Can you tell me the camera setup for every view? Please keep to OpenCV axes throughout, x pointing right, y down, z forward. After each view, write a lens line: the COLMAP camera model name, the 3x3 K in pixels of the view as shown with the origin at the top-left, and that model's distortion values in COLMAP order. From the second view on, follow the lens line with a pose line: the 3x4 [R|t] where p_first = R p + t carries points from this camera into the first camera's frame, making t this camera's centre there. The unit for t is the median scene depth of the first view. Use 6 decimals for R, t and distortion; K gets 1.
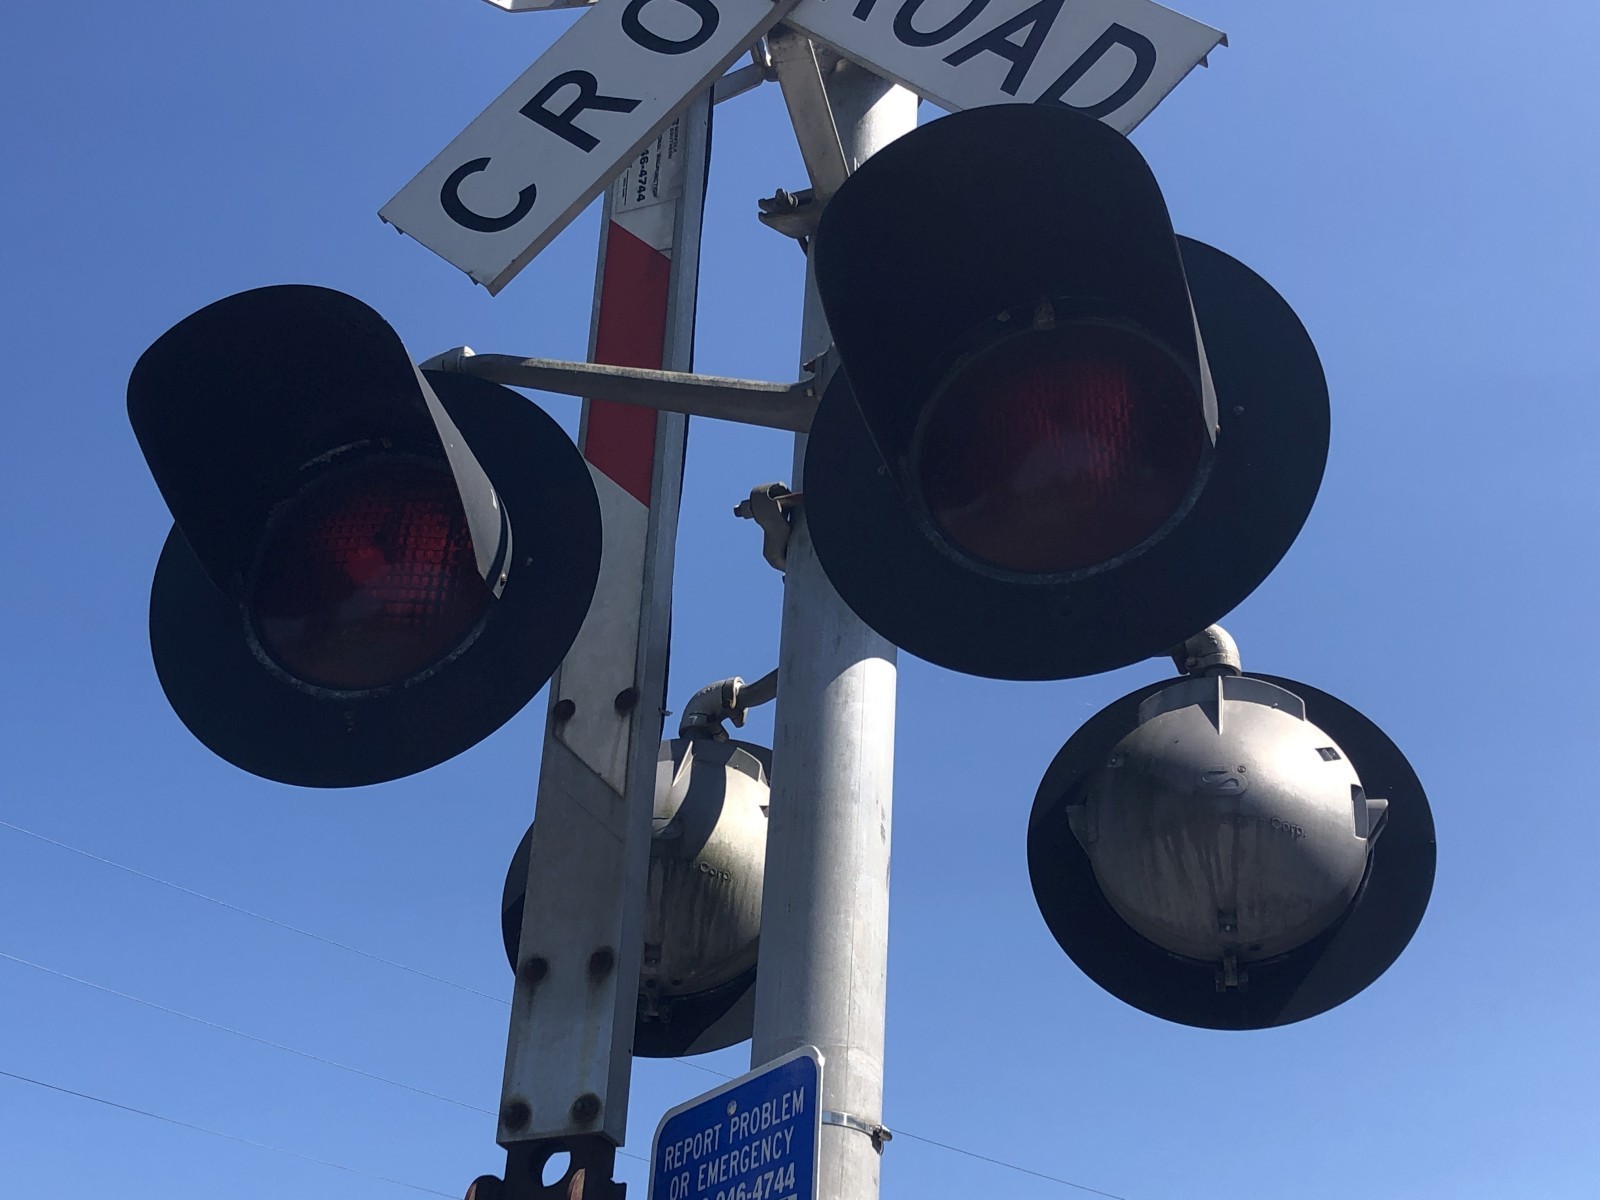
lens RADIAL K [[2135.3, 0, 808.4], [0, 2135.3, 584.4], [0, 0, 1]] dist [0.067549, 0.000000]
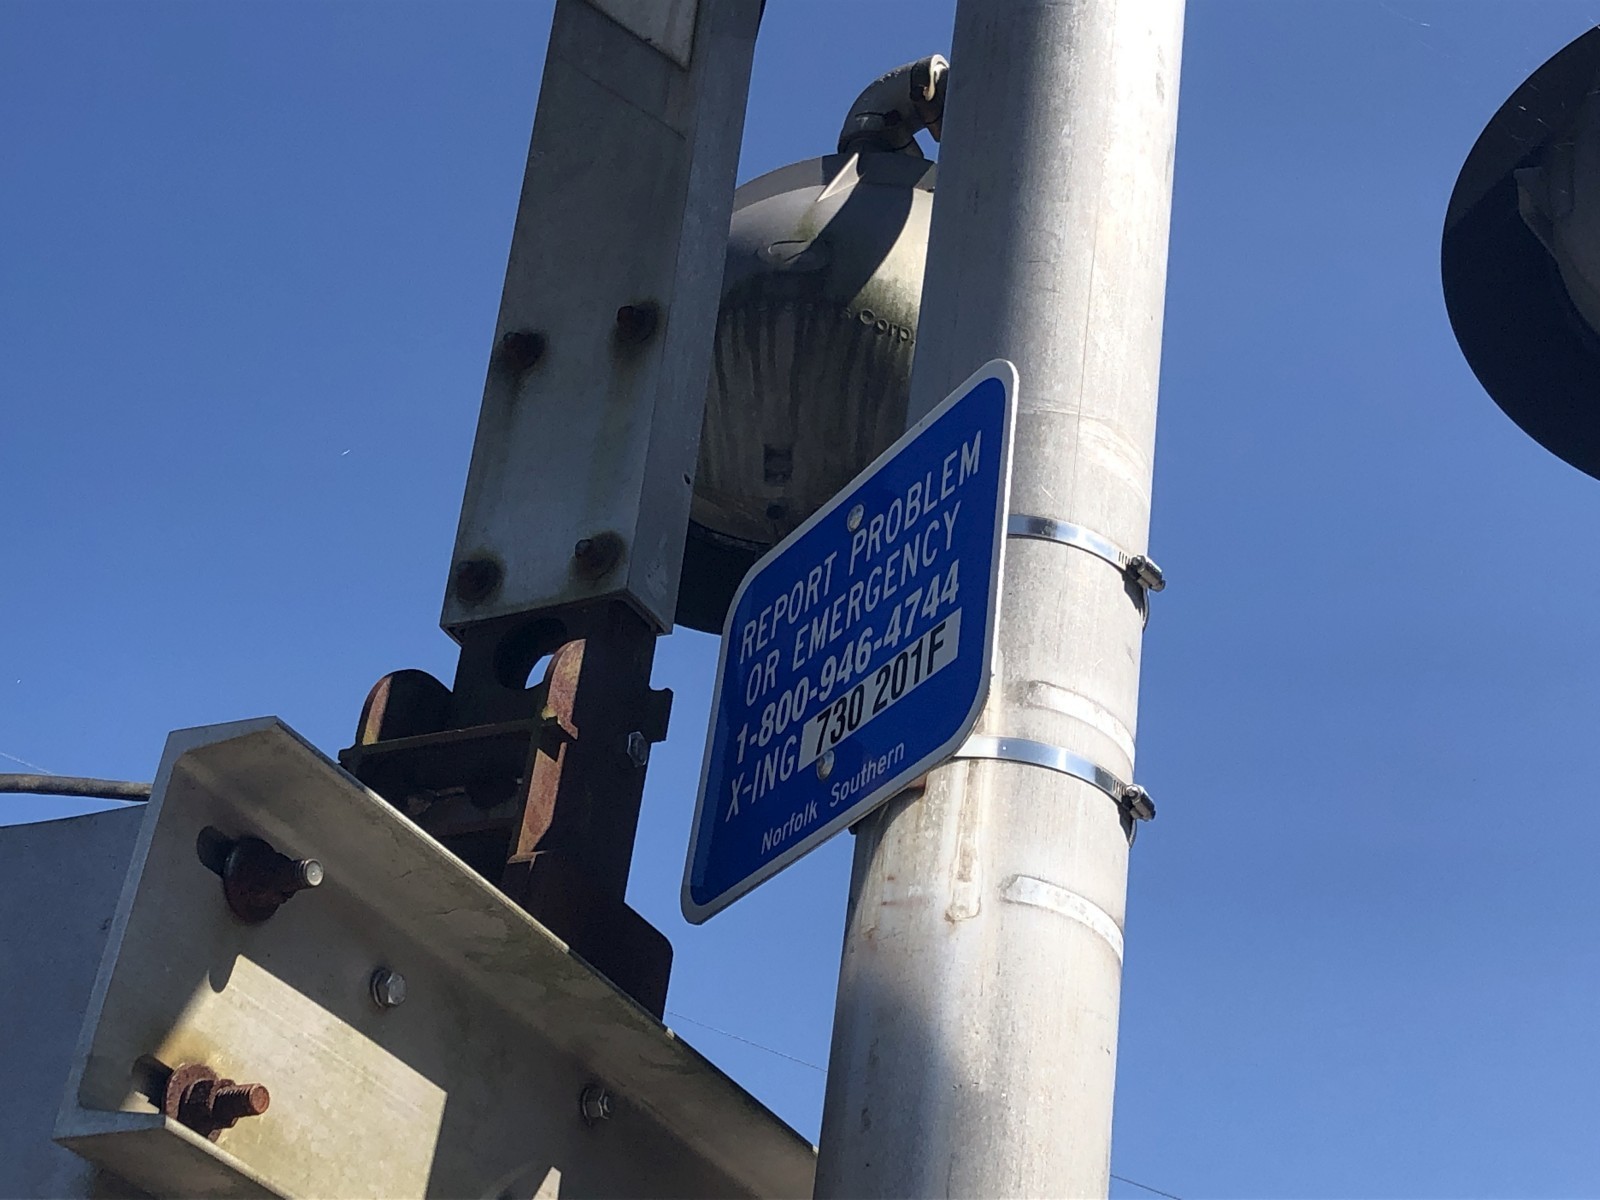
lens RADIAL K [[2927.8, 0, 812.3], [0, 2927.8, 606.1], [0, 0, 1]] dist [0.009012, 0.000000]
pose [[0.993620, -0.001259, -0.112776, 0.032886], [0.007247, 0.998584, 0.052697, 0.215991], [0.112550, -0.053178, 0.992222, 0.270526]]
